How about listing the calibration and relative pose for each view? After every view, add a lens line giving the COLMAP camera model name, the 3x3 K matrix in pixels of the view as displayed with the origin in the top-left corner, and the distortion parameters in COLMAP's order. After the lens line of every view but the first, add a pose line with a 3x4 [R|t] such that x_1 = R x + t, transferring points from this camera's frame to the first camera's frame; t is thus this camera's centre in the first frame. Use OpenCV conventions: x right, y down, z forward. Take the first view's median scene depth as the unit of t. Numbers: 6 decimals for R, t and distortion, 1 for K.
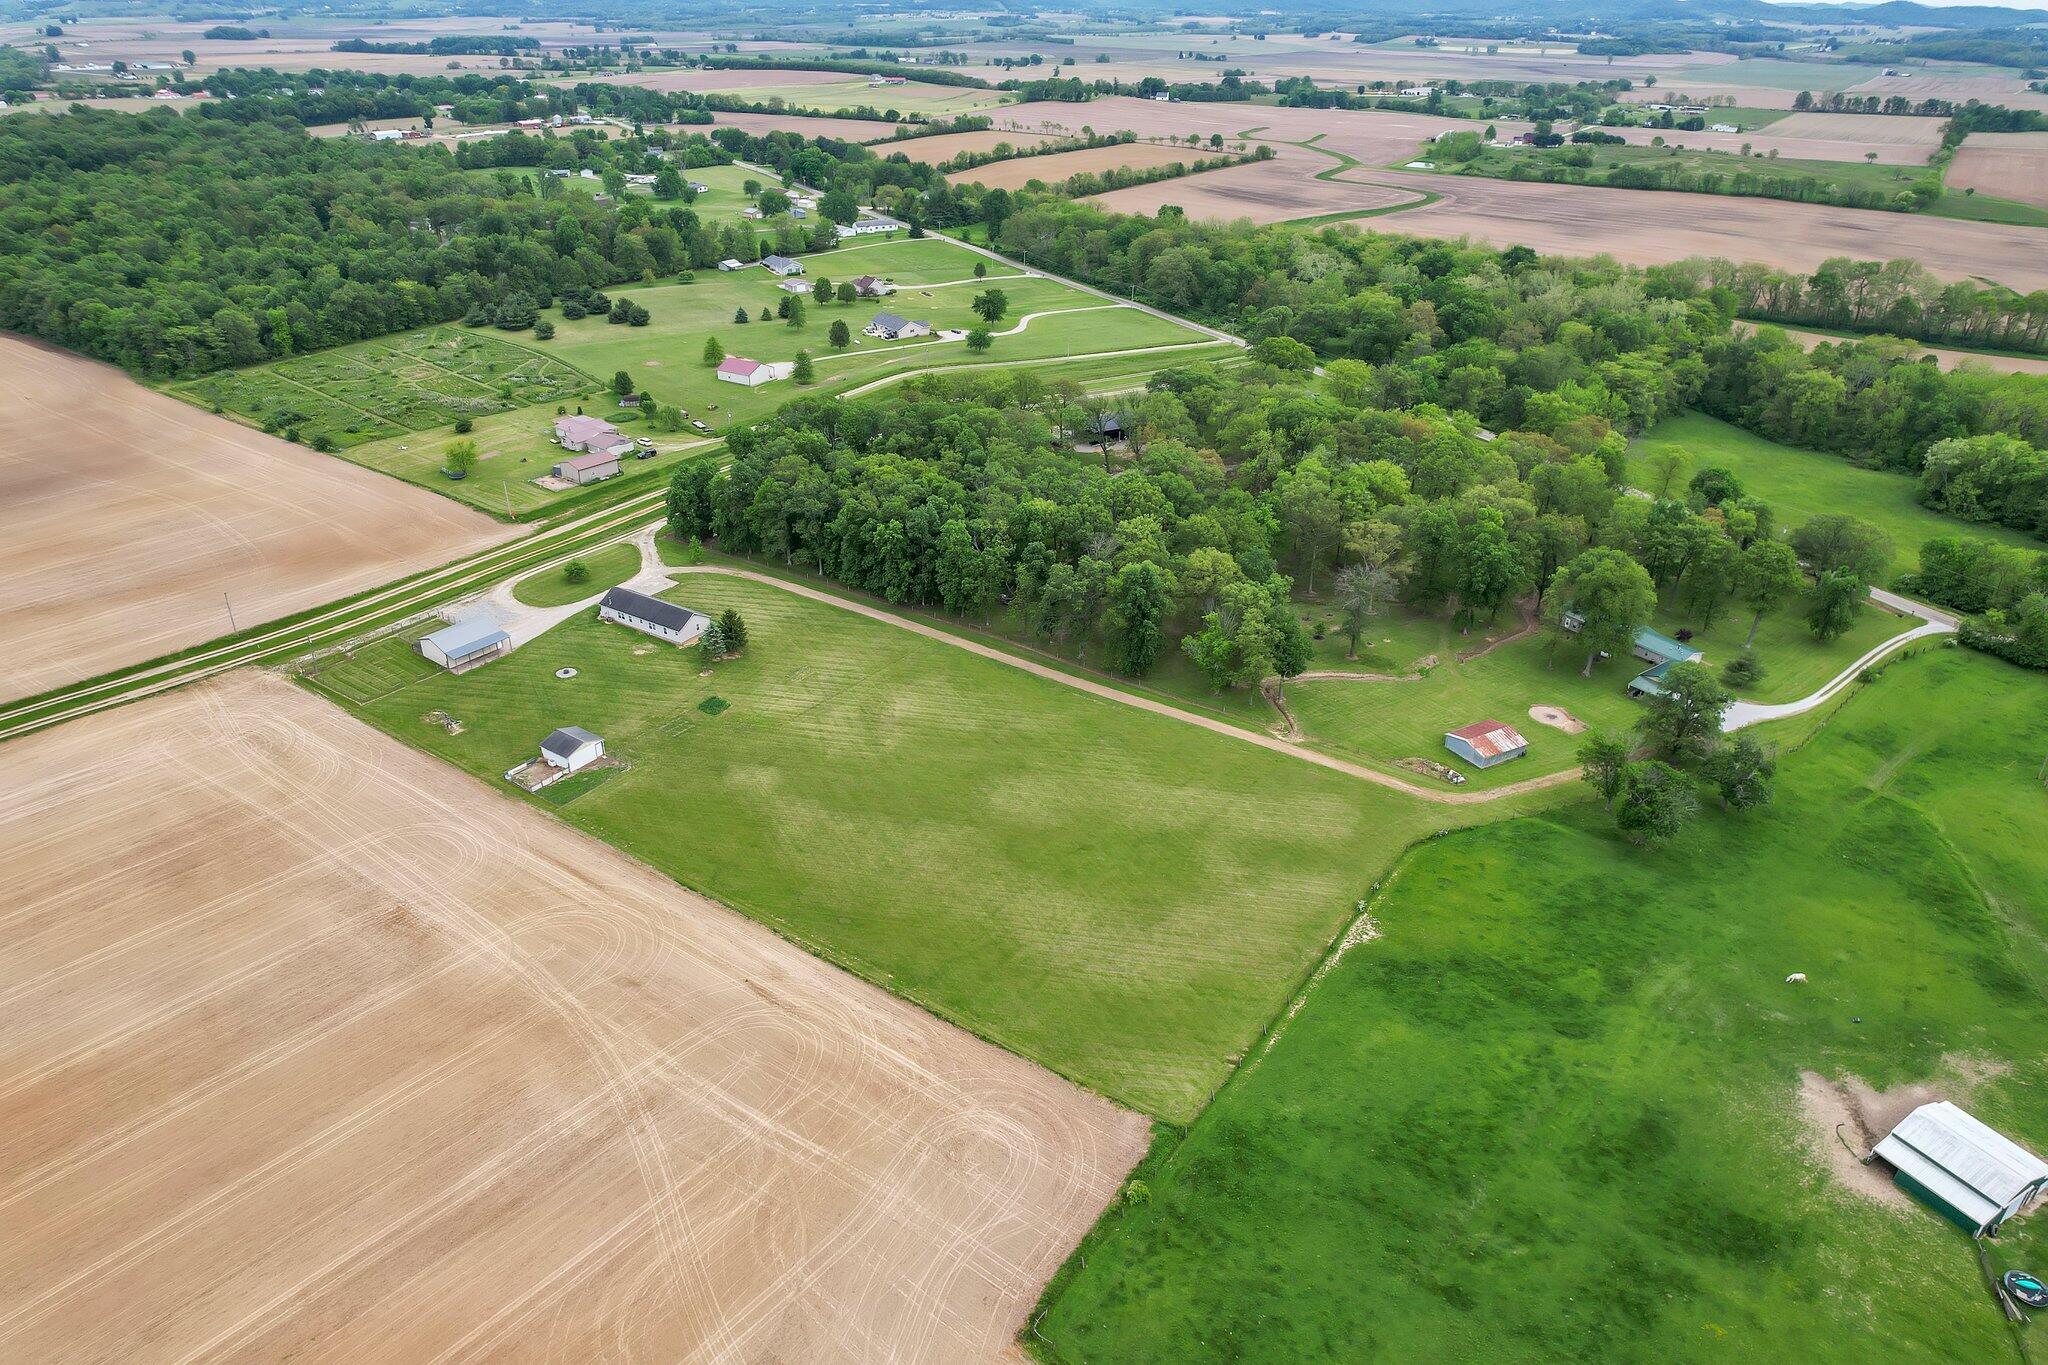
lens RADIAL K [[1311.5, 0, 1024.6], [0, 1311.5, 674.1], [0, 0, 1]] dist [-0.059012, 0.042864]
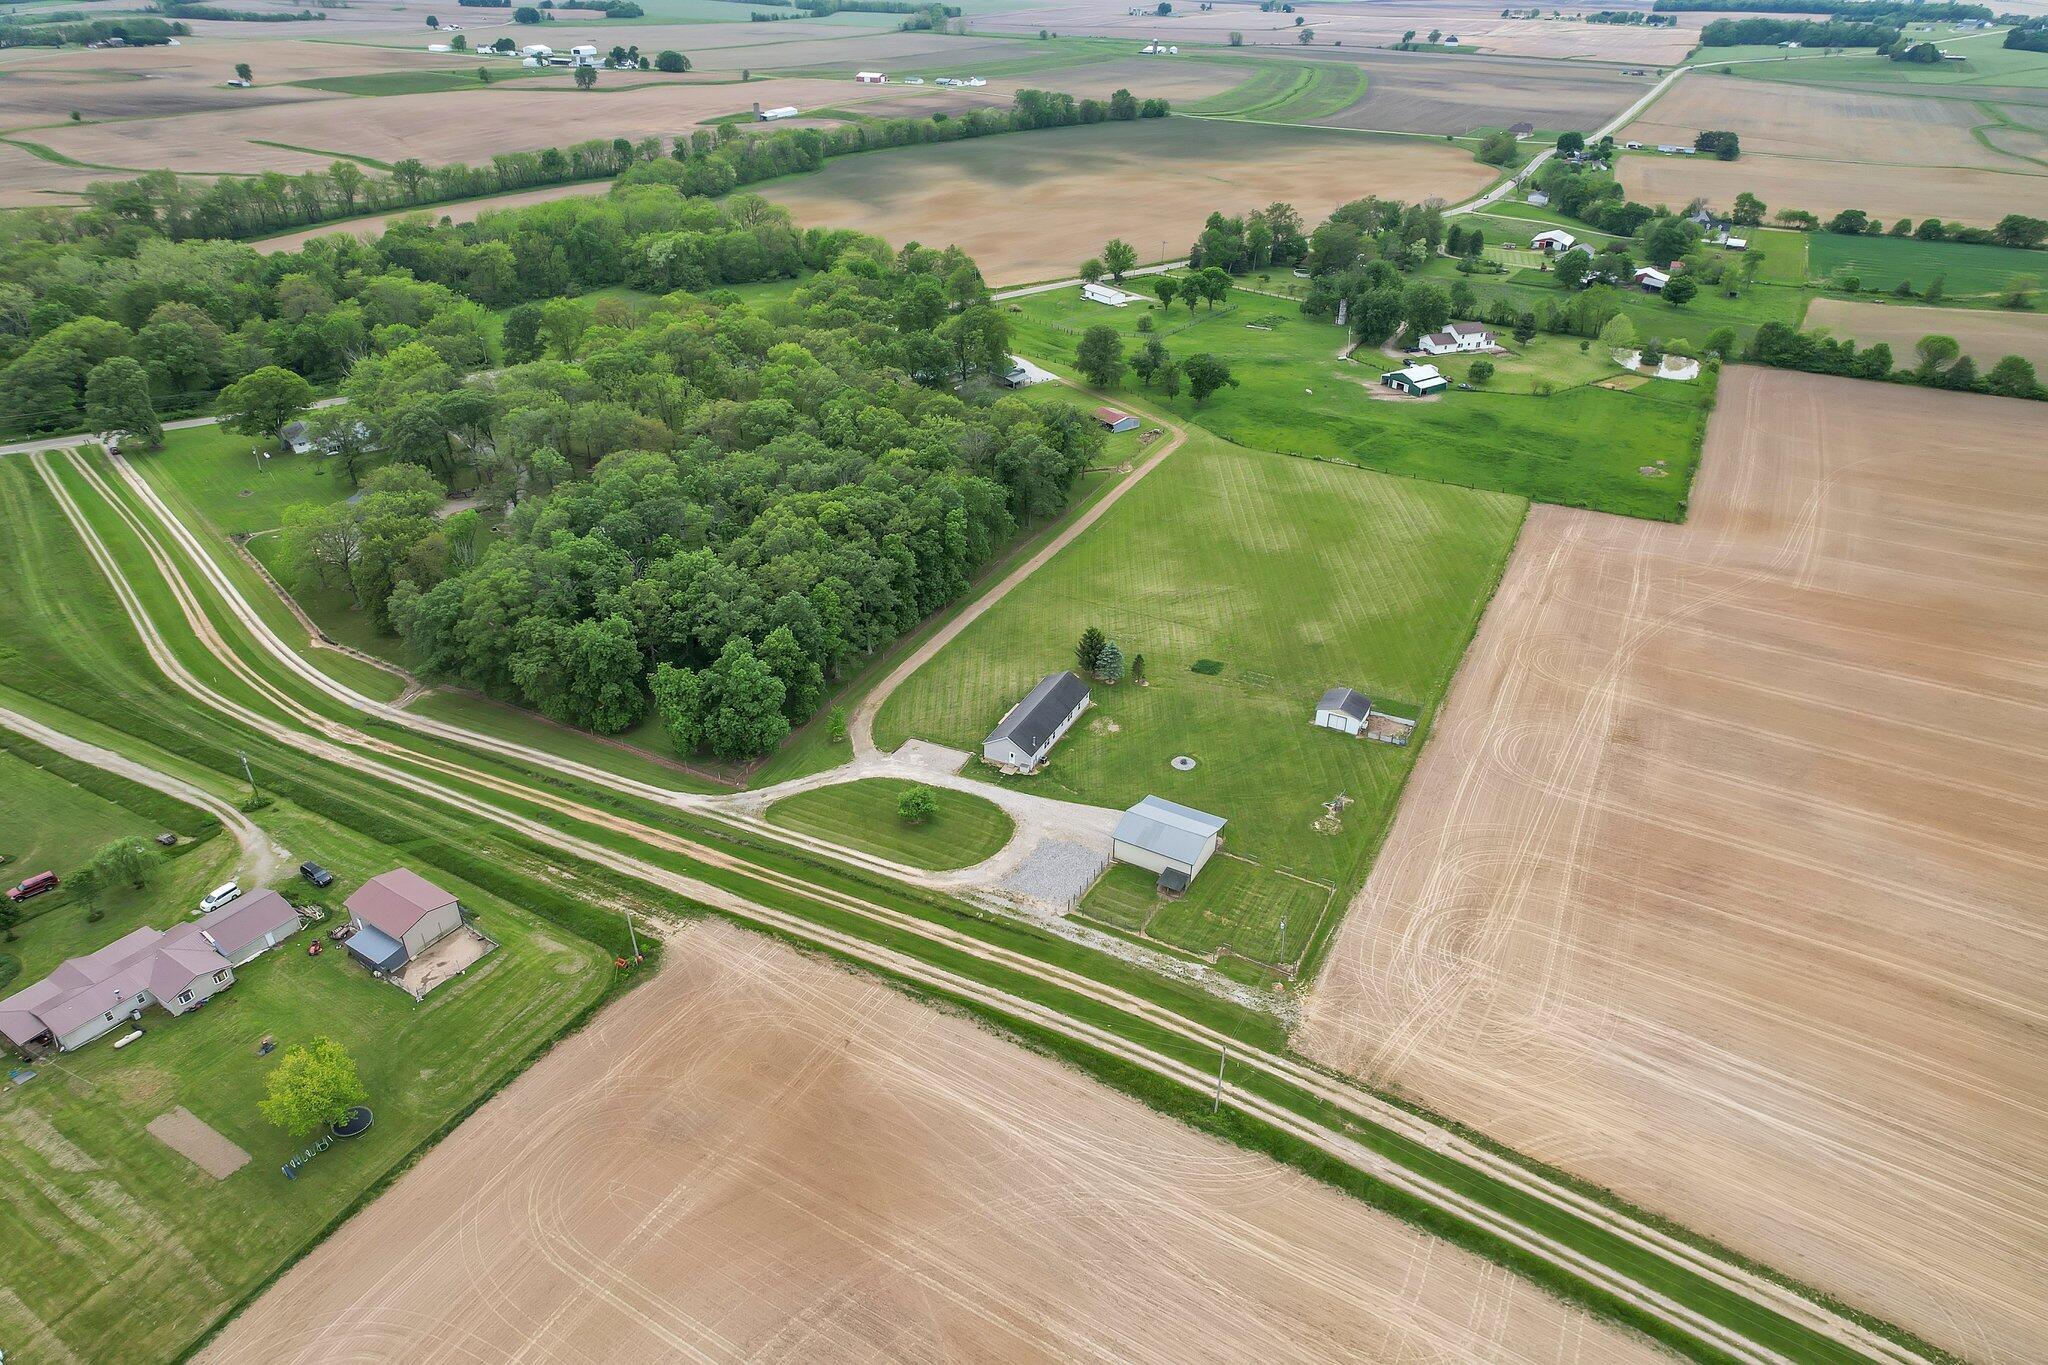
lens RADIAL K [[1311.5, 0, 1030.6], [0, 1311.5, 696.6], [0, 0, 1]] dist [-0.059012, 0.042864]
pose [[-0.123190, -0.520561, 0.844891, -1.056758], [0.450568, 0.729226, 0.514993, -0.523332], [-0.884202, 0.444123, 0.144715, 0.974051]]
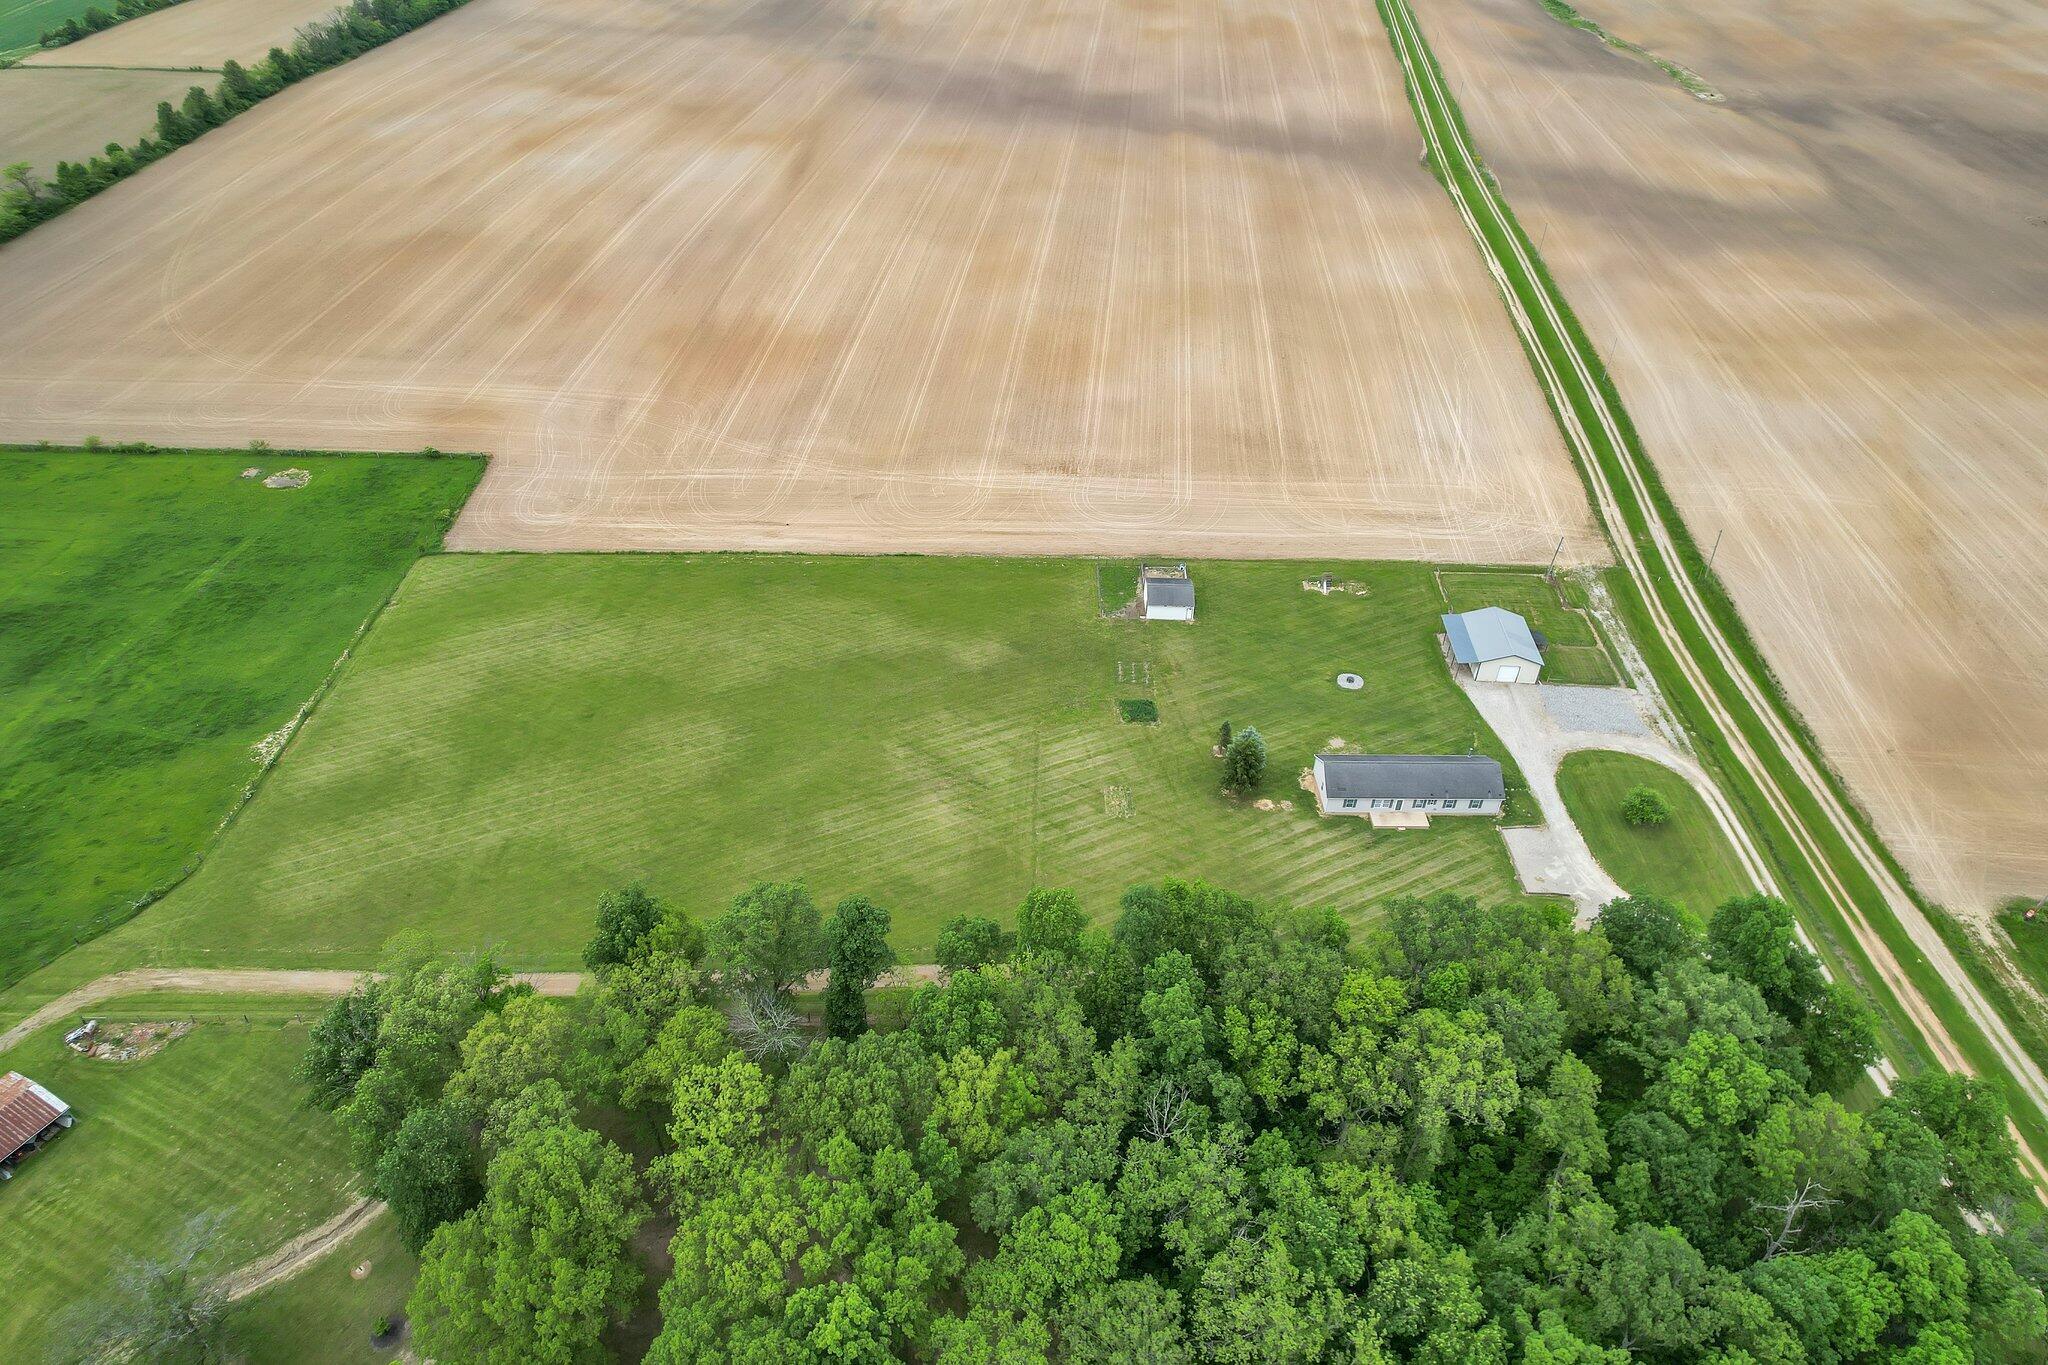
lens RADIAL K [[1311.5, 0, 1032.2], [0, 1311.5, 683.5], [0, 0, 1]] dist [-0.059012, 0.042864]
pose [[-0.829643, 0.312824, -0.462422, 0.170124], [-0.292816, 0.461397, 0.837479, -0.613771], [0.475343, 0.830213, -0.291195, 1.171085]]
